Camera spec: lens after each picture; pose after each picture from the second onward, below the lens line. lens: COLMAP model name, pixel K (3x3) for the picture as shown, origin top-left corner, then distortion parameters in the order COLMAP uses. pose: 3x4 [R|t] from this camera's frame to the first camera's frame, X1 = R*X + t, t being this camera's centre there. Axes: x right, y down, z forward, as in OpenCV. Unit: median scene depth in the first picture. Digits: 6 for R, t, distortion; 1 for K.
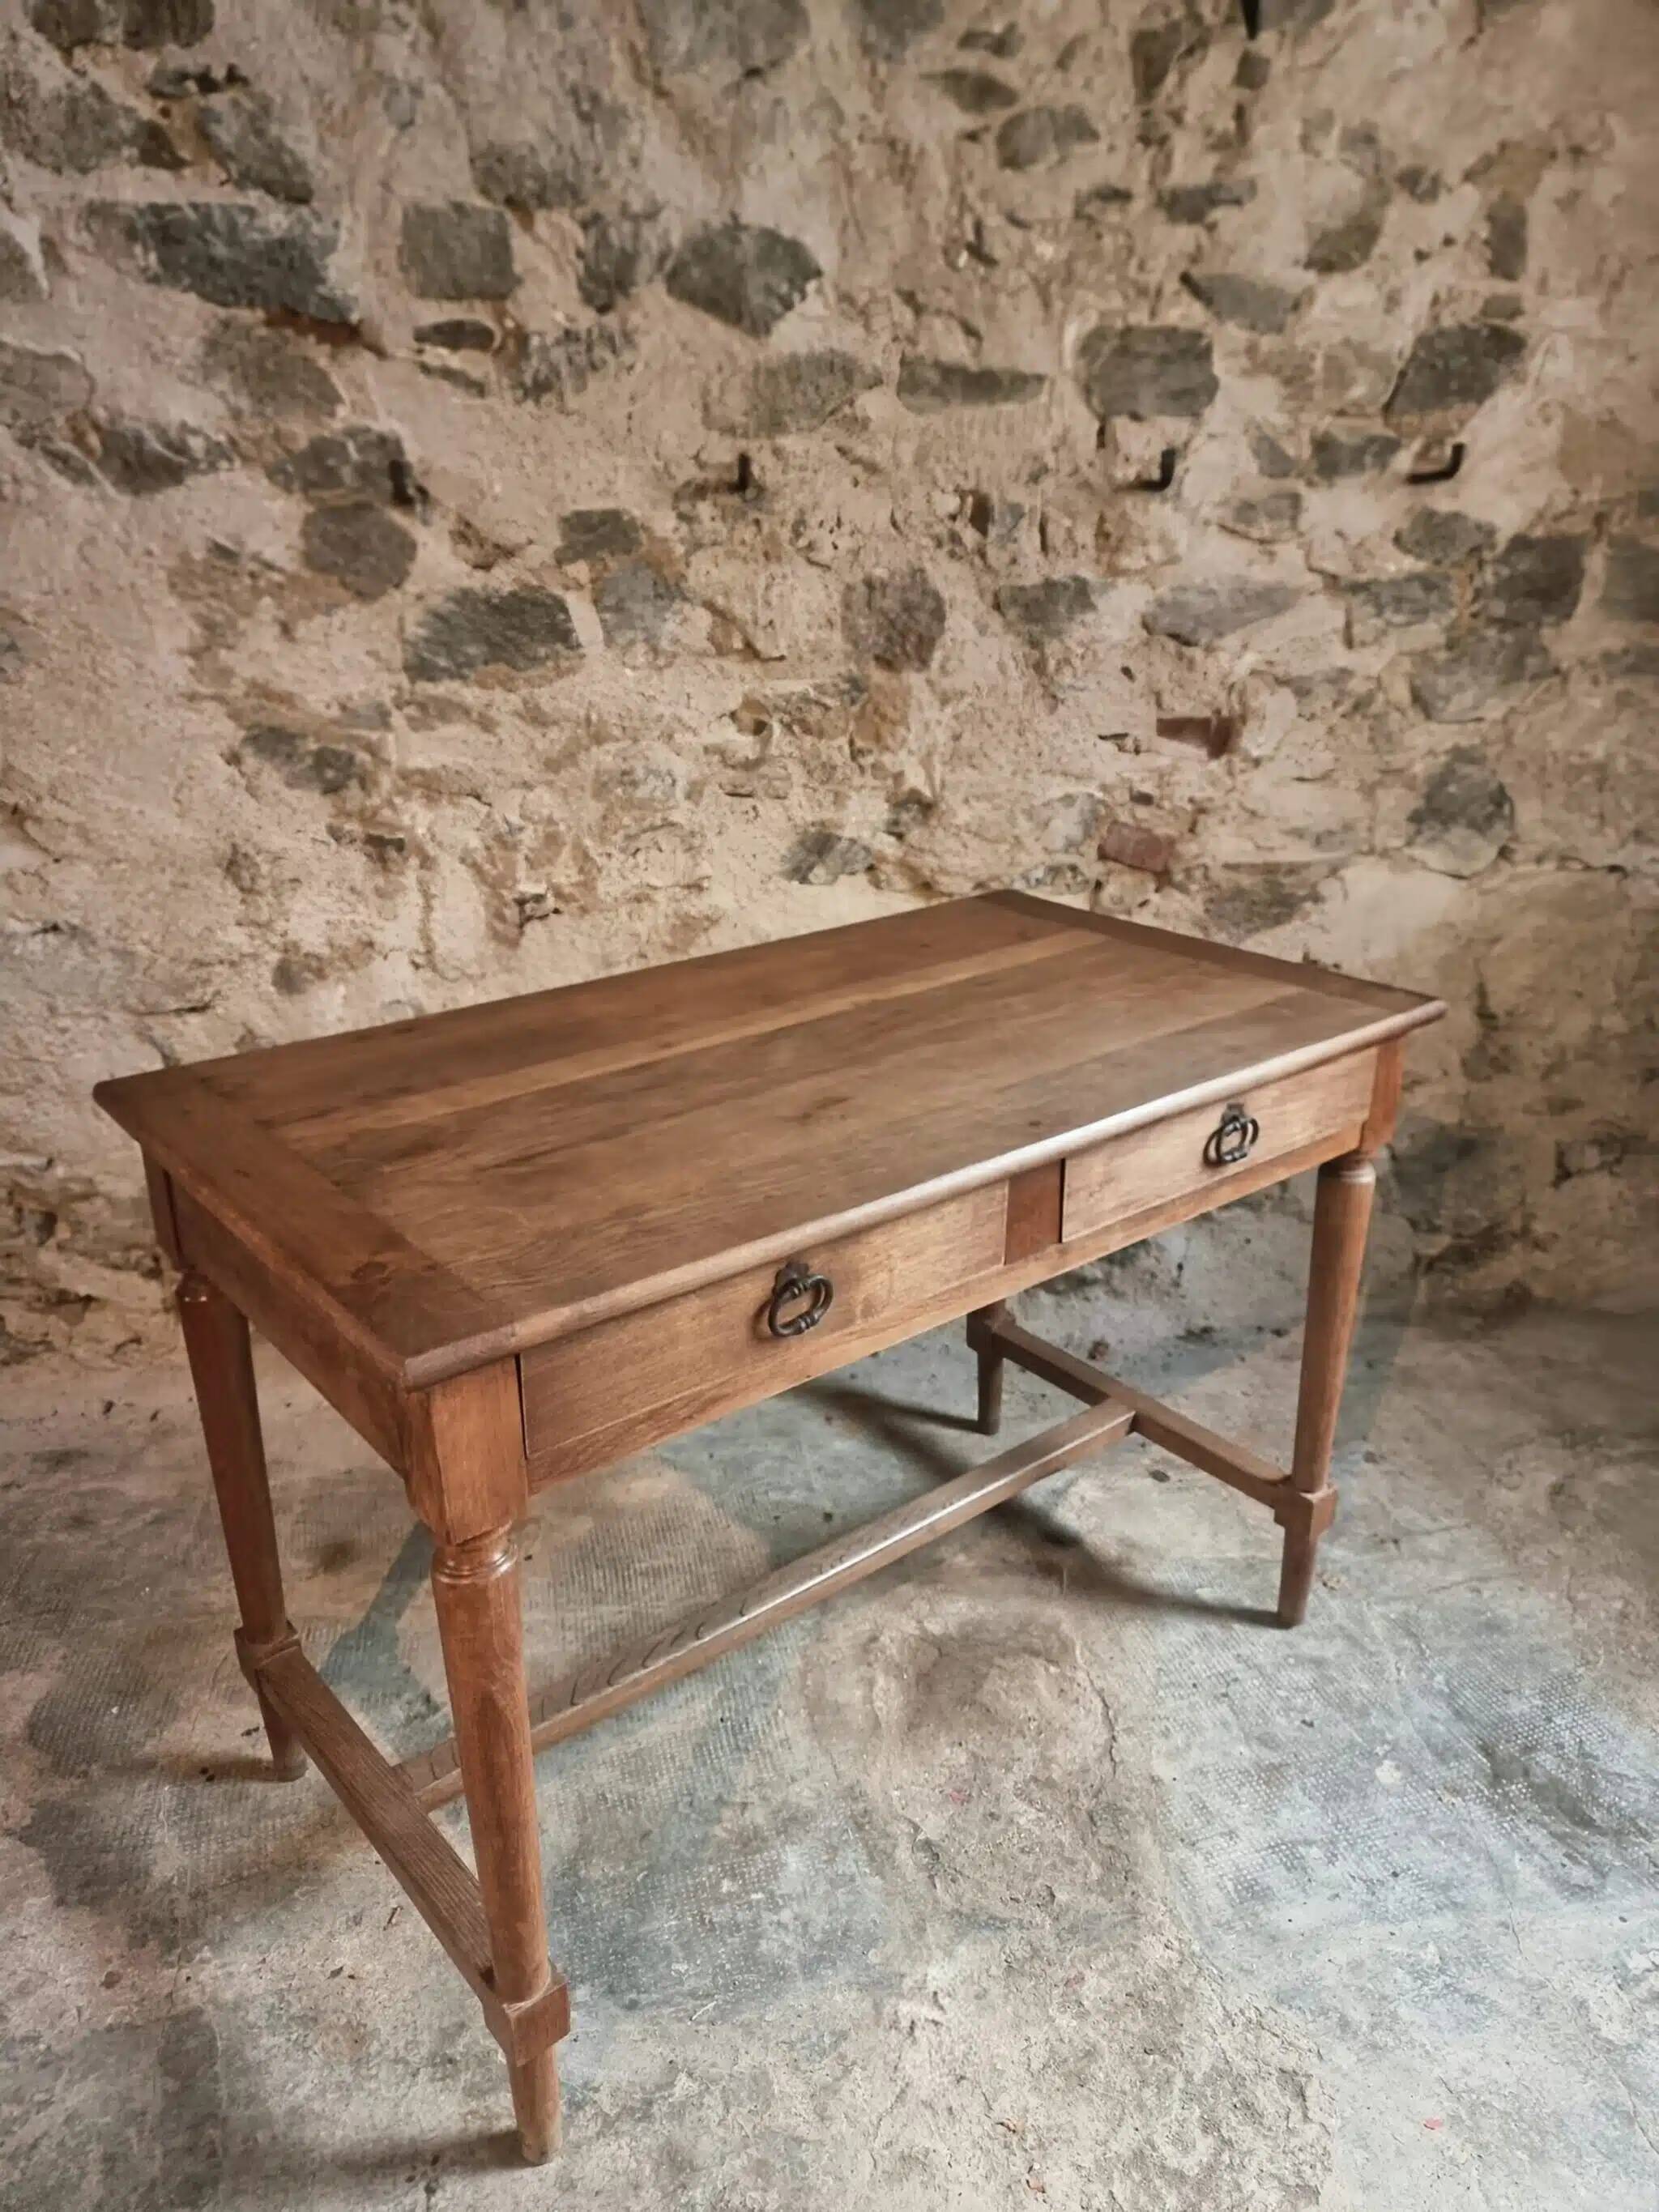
lens RADIAL K [[1550.8, 0, 822.3], [0, 1550.8, 1115.0], [0, 0, 1]] dist [0.056066, -0.058129]
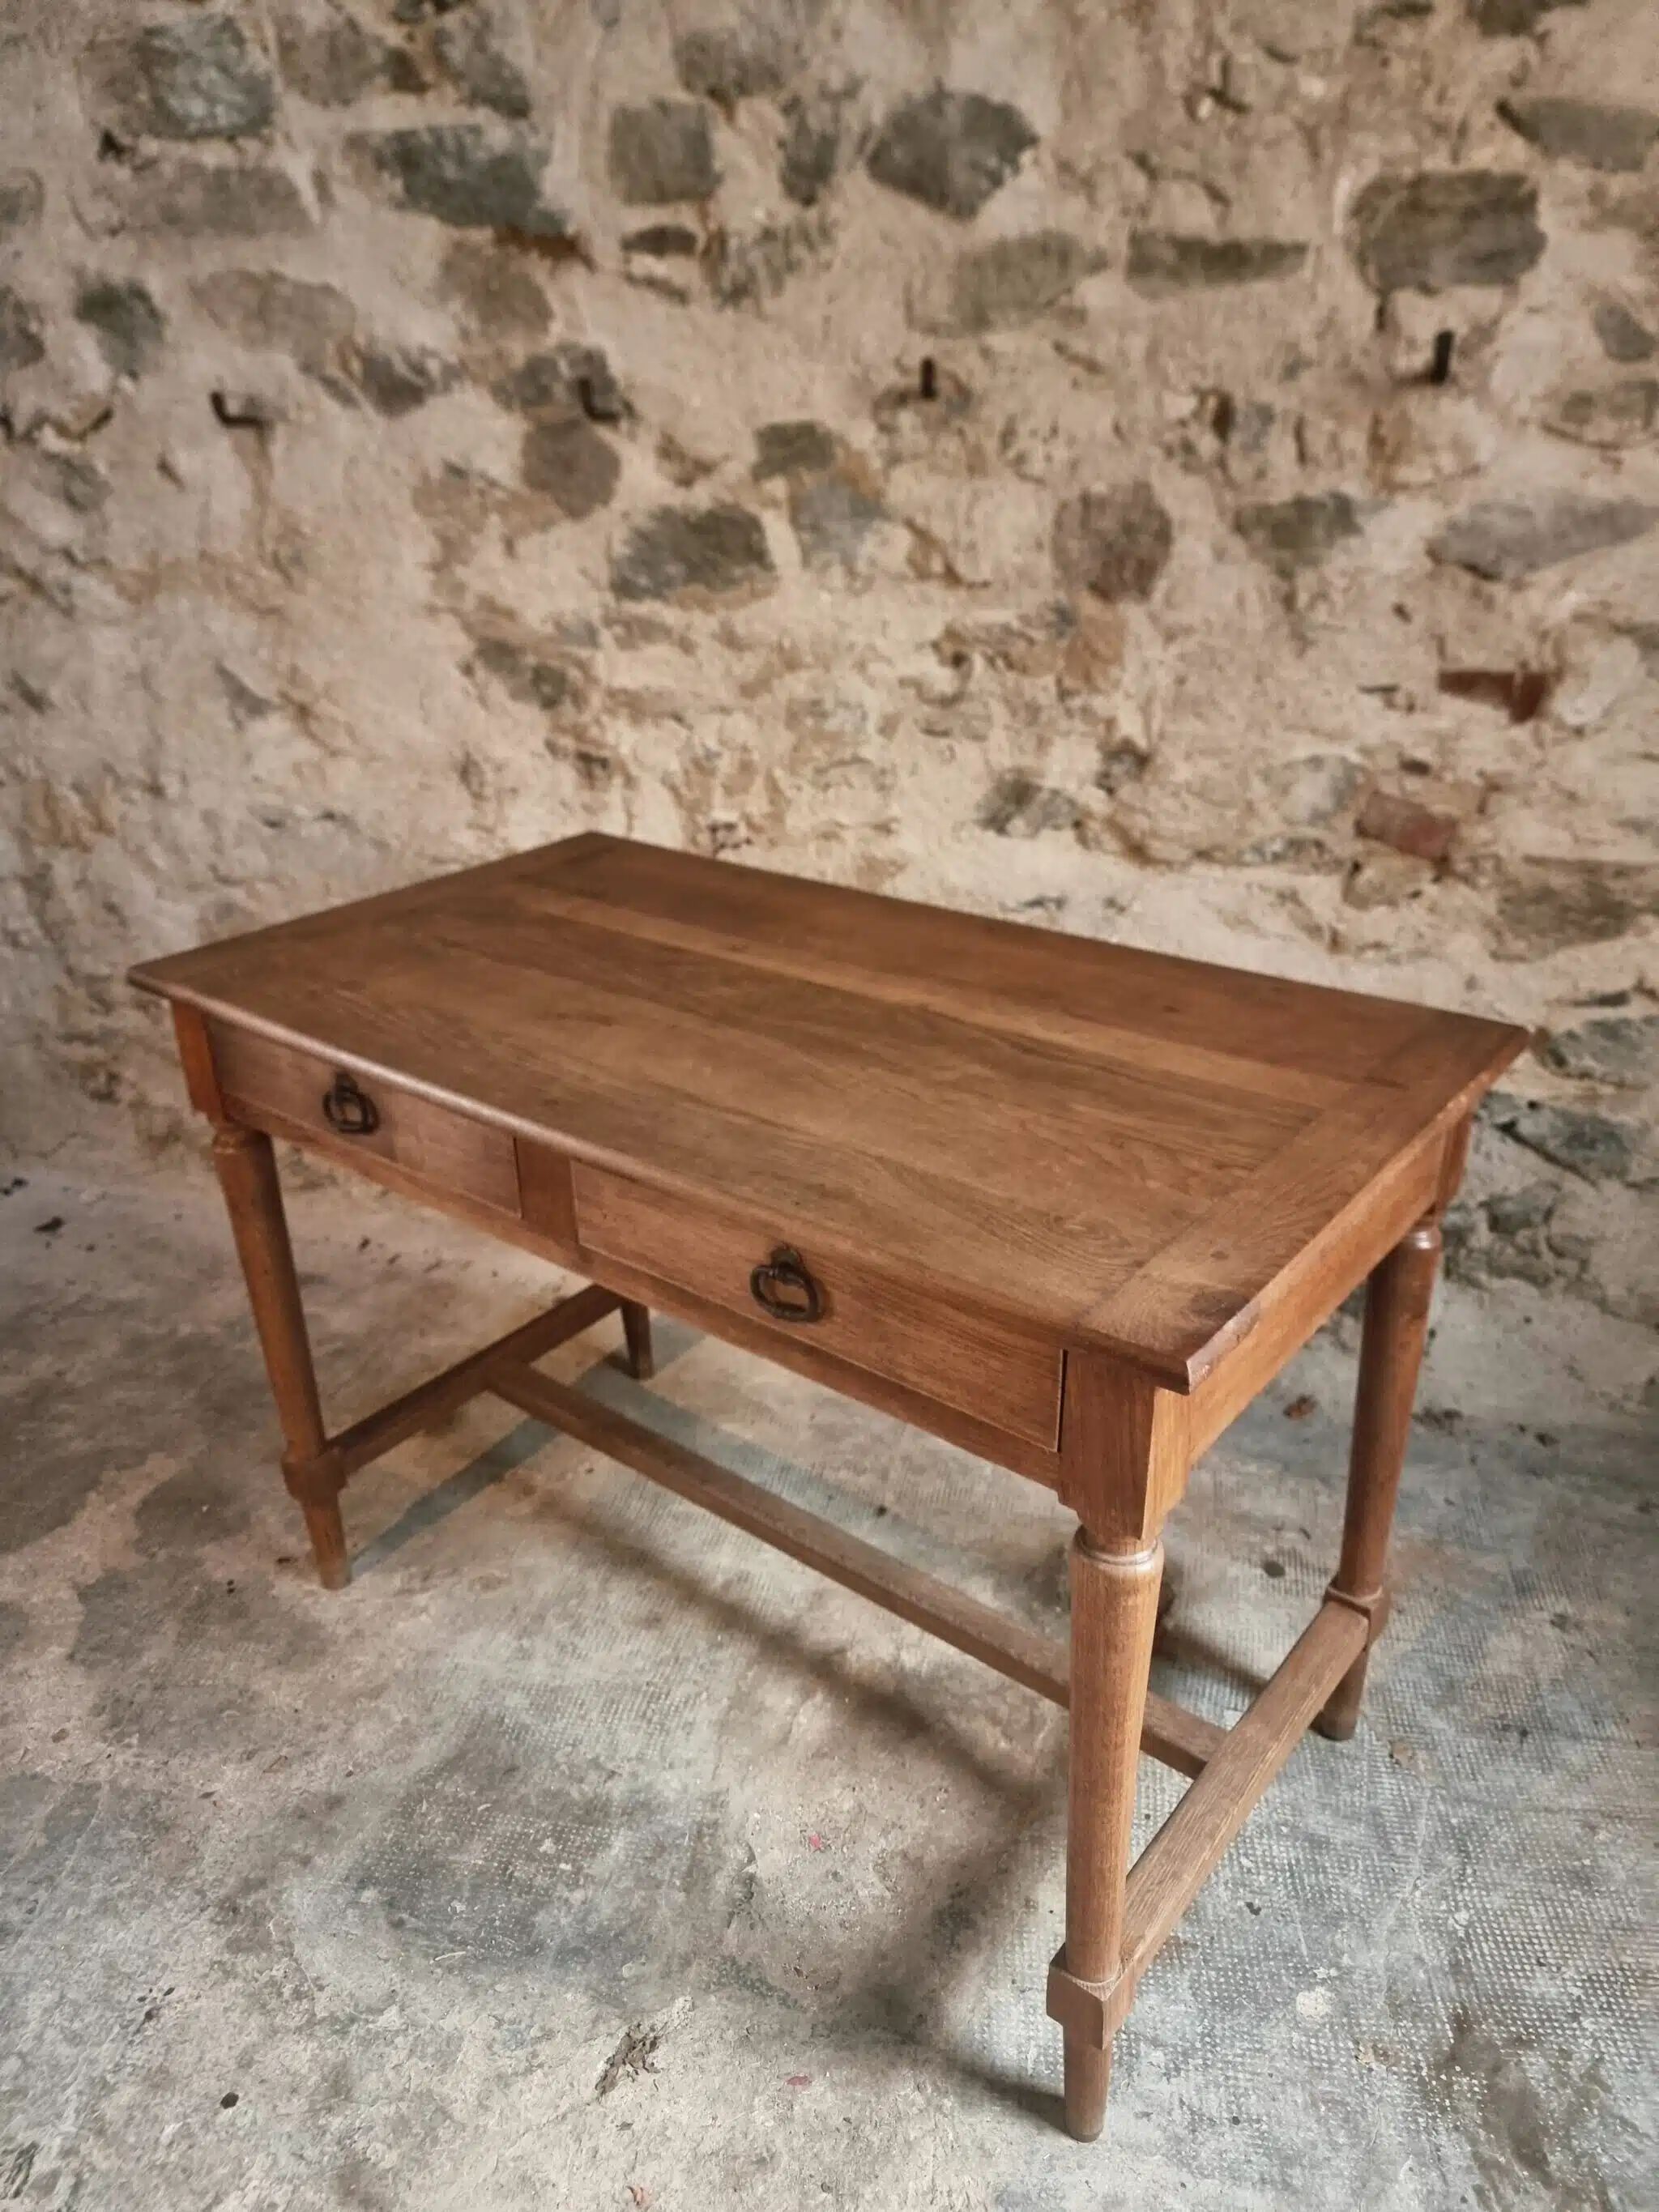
lens RADIAL K [[1552.3, 0, 820.9], [0, 1552.3, 1111.6], [0, 0, 1]] dist [0.055887, -0.058428]
pose [[0.900178, 0.162979, -0.403878, 0.309239], [-0.137459, 0.986261, 0.091619, -0.062108], [0.413261, -0.026957, 0.910213, 0.128252]]
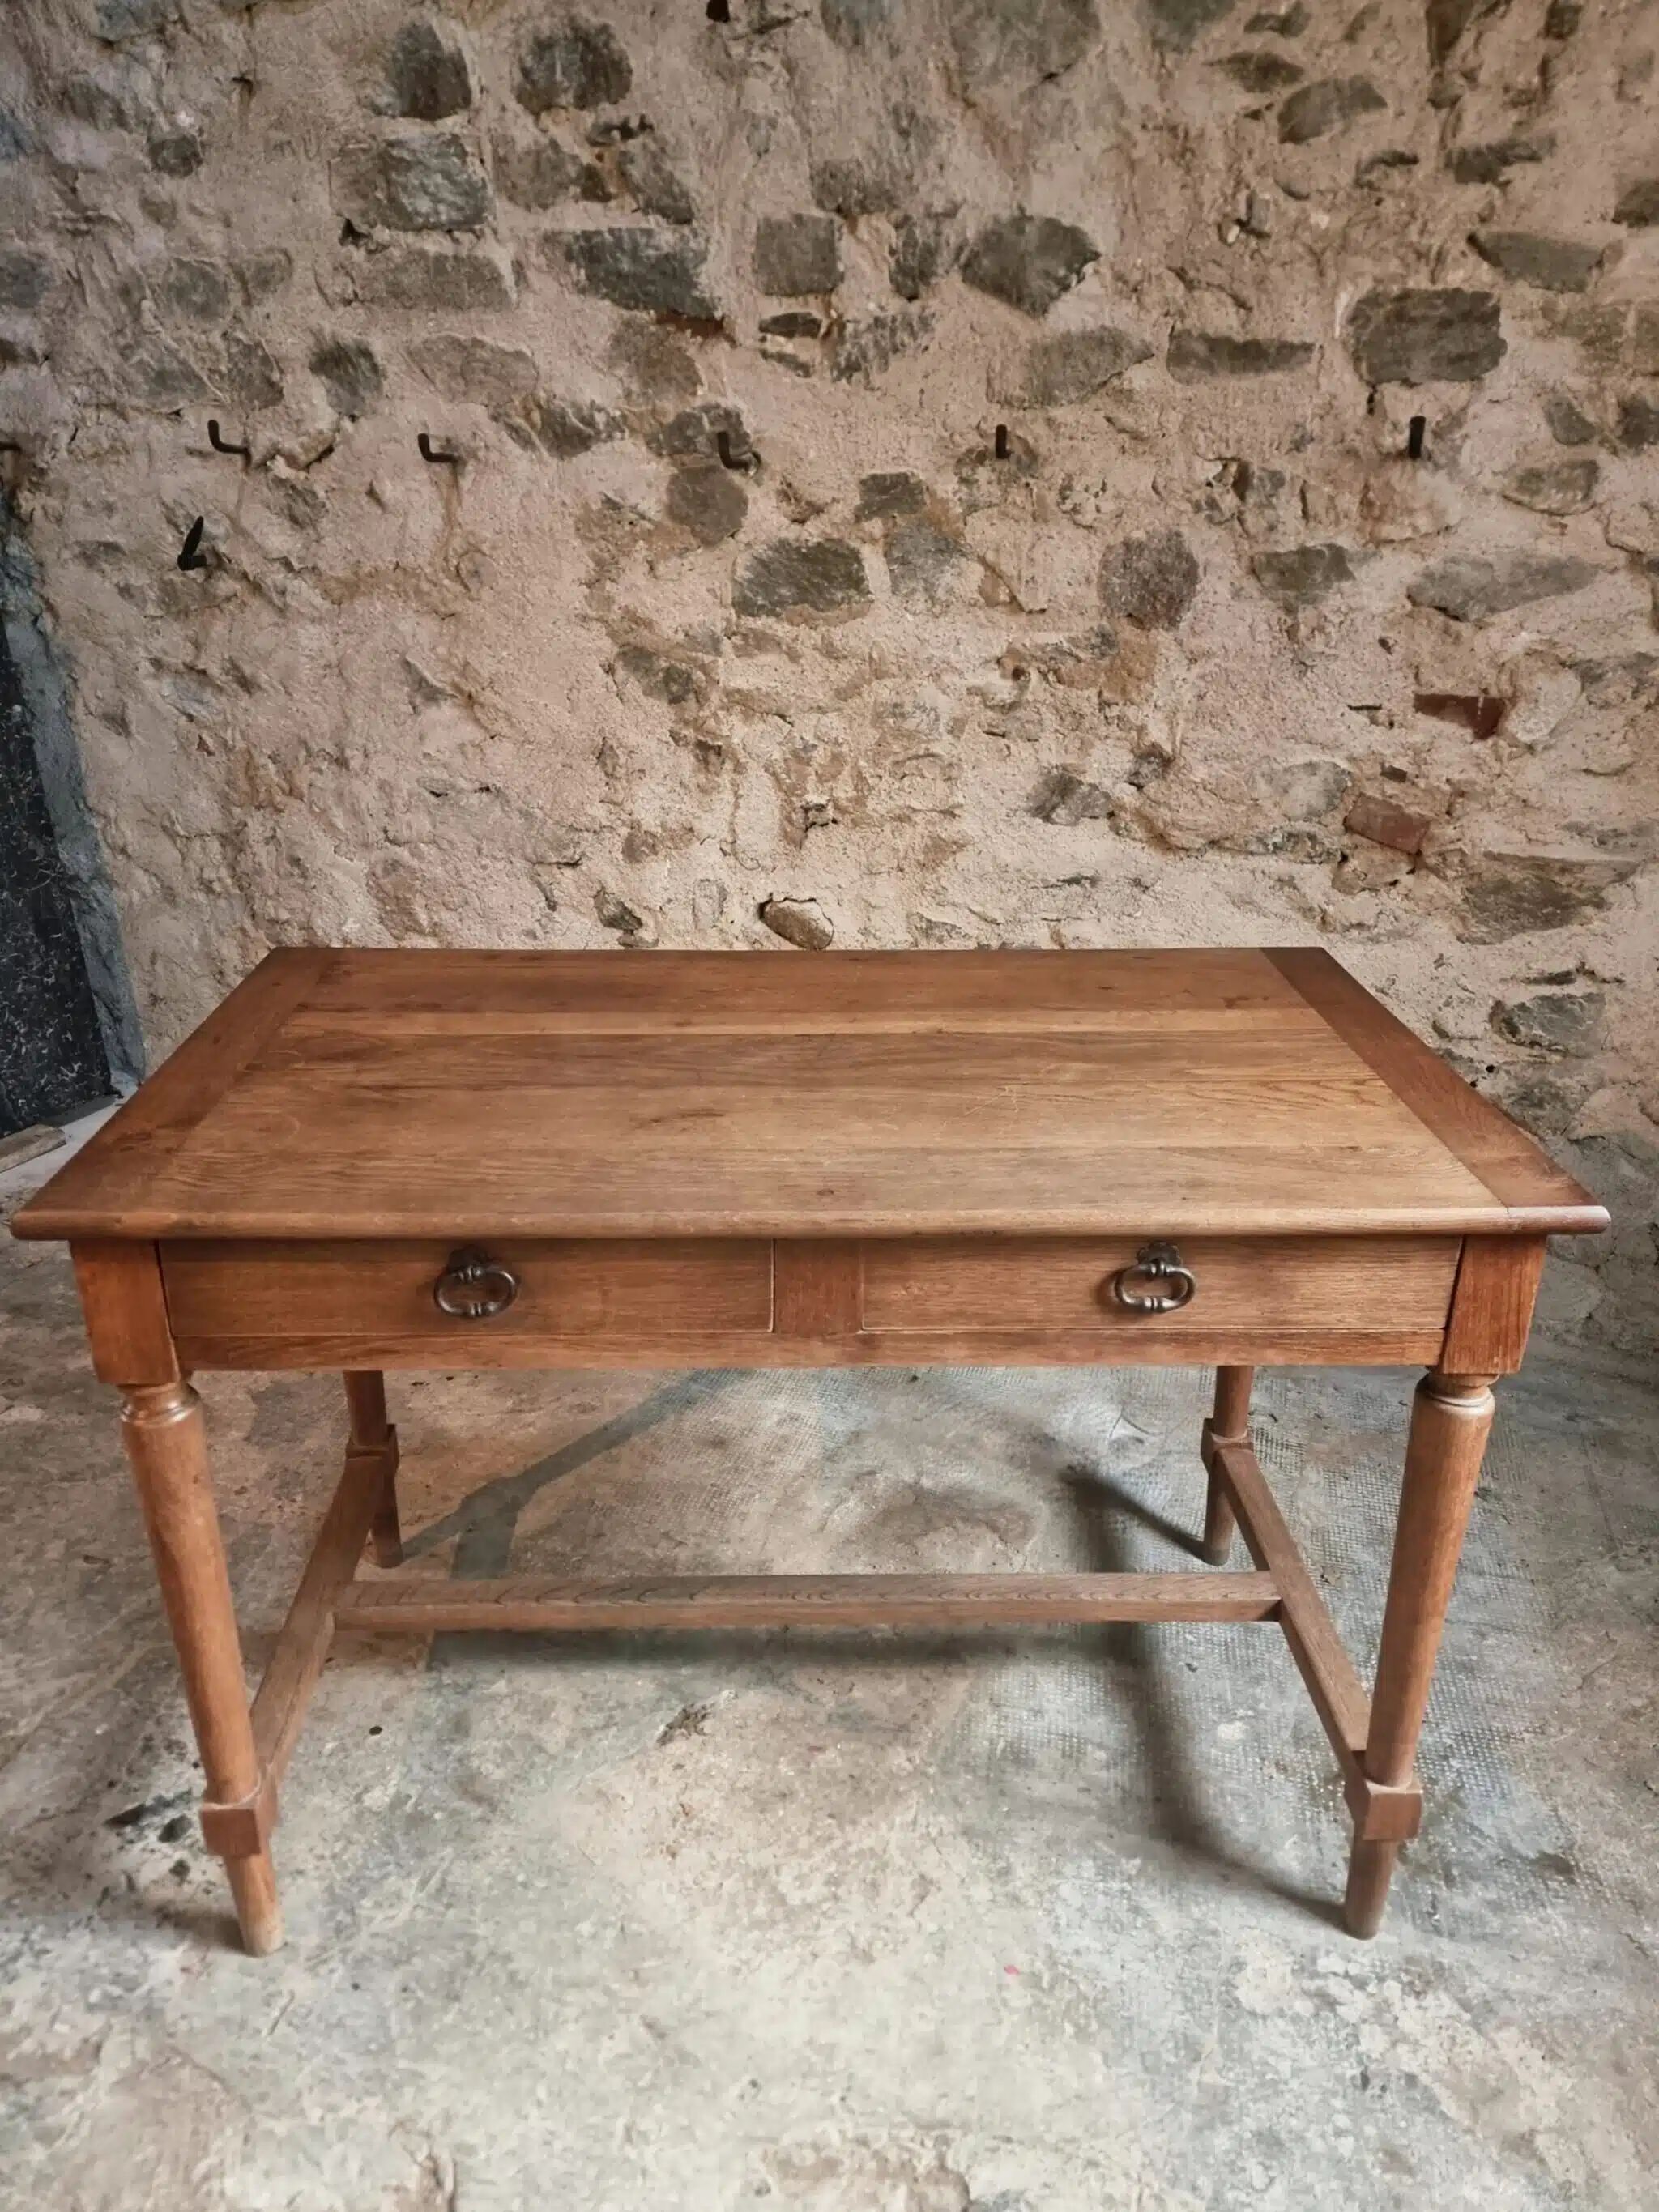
lens RADIAL K [[1556.1, 0, 820.4], [0, 1556.1, 1099.6], [0, 0, 1]] dist [0.073033, -0.069036]
pose [[0.867954, 0.195067, -0.456733, 0.414546], [-0.189197, 0.980160, 0.059078, 0.006880], [0.459196, 0.035136, 0.887640, -0.036377]]
